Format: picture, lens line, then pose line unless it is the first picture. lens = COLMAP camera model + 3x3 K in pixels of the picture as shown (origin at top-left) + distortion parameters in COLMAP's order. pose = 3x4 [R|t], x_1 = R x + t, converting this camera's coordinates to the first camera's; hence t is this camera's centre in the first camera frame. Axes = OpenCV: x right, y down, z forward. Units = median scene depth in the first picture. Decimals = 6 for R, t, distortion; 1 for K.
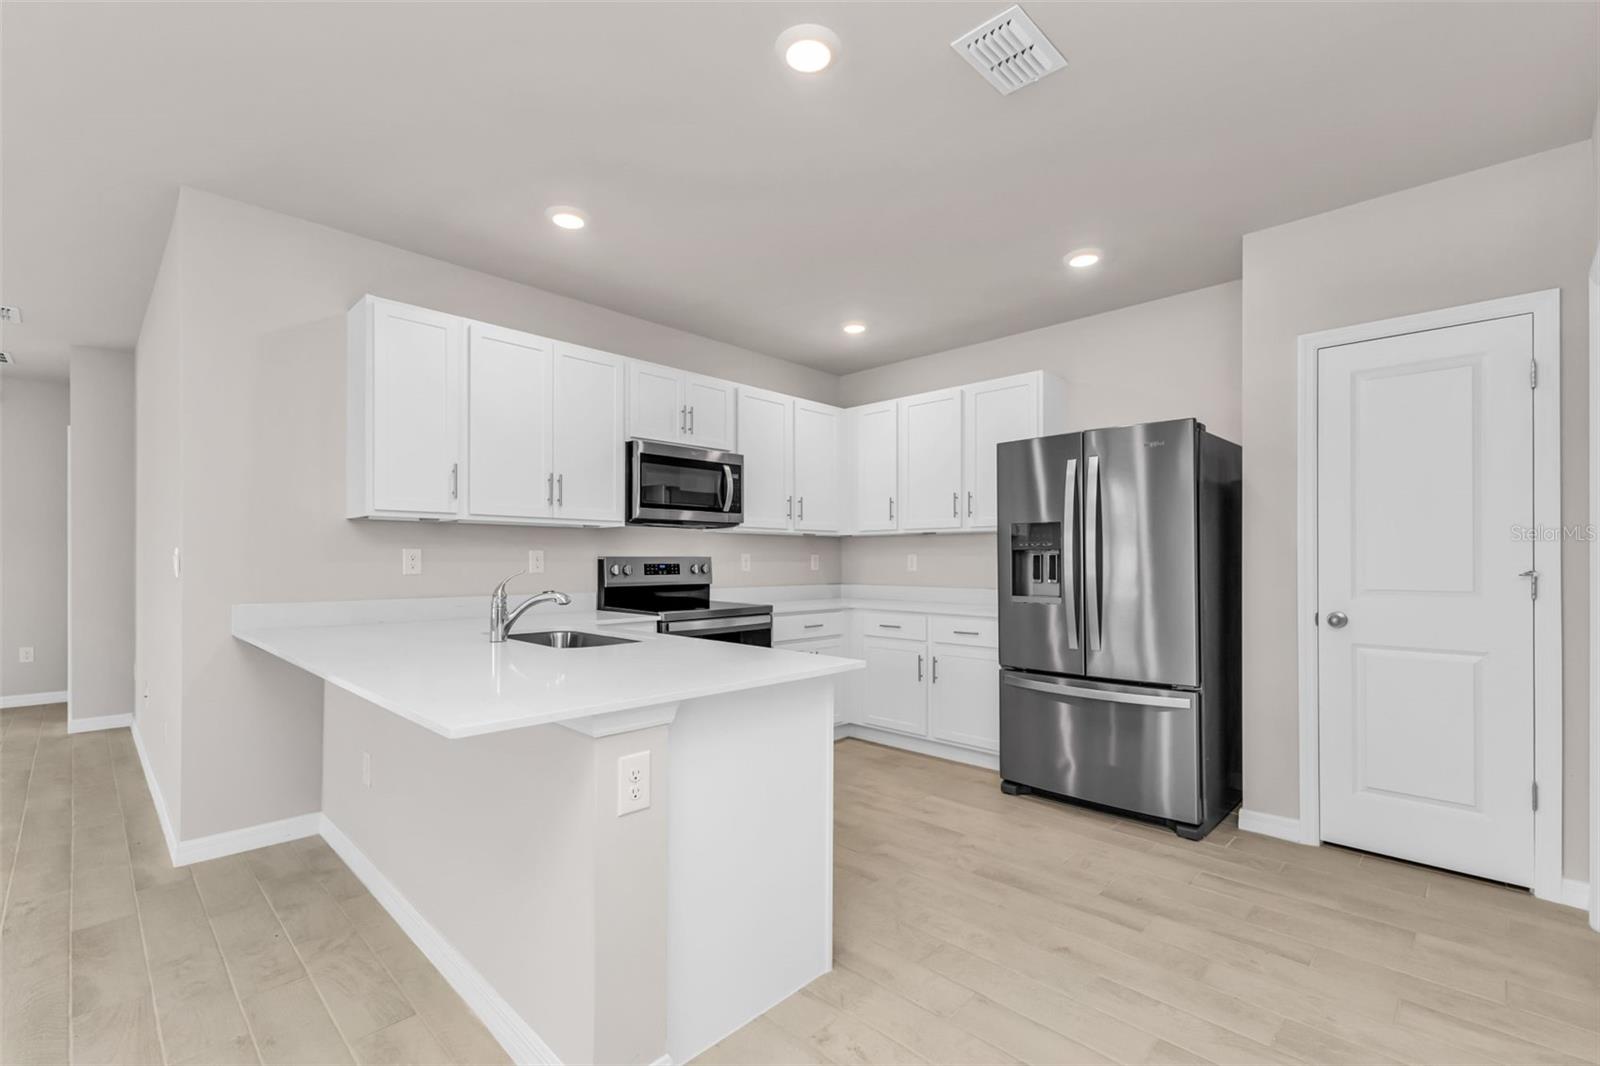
lens RADIAL K [[695.1, 0, 796.6], [0, 695.1, 555.3], [0, 0, 1]] dist [0.003319, 0.000099]
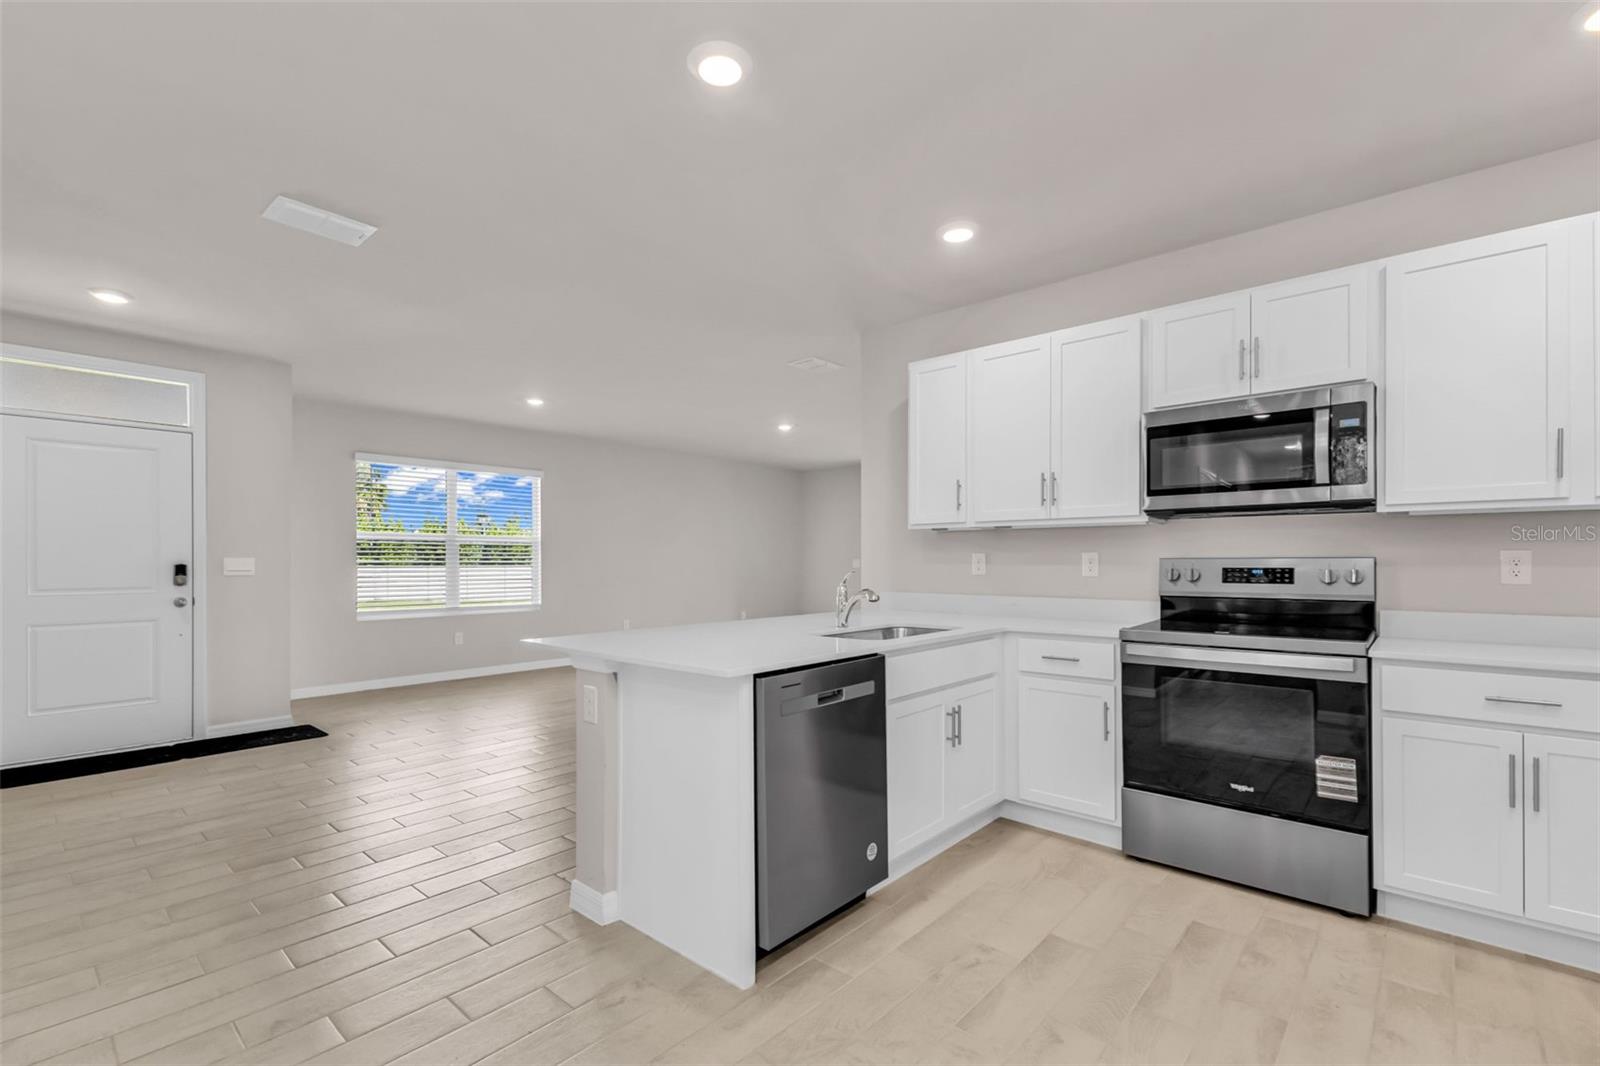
lens RADIAL K [[702.4, 0, 793.2], [0, 702.4, 550.2], [0, 0, 1]] dist [0.000981, -0.000570]
pose [[0.046825, -0.017903, -0.998743, 0.539779], [0.007475, 0.999818, -0.017572, 0.003701], [0.998875, -0.006643, 0.046950, 0.538750]]
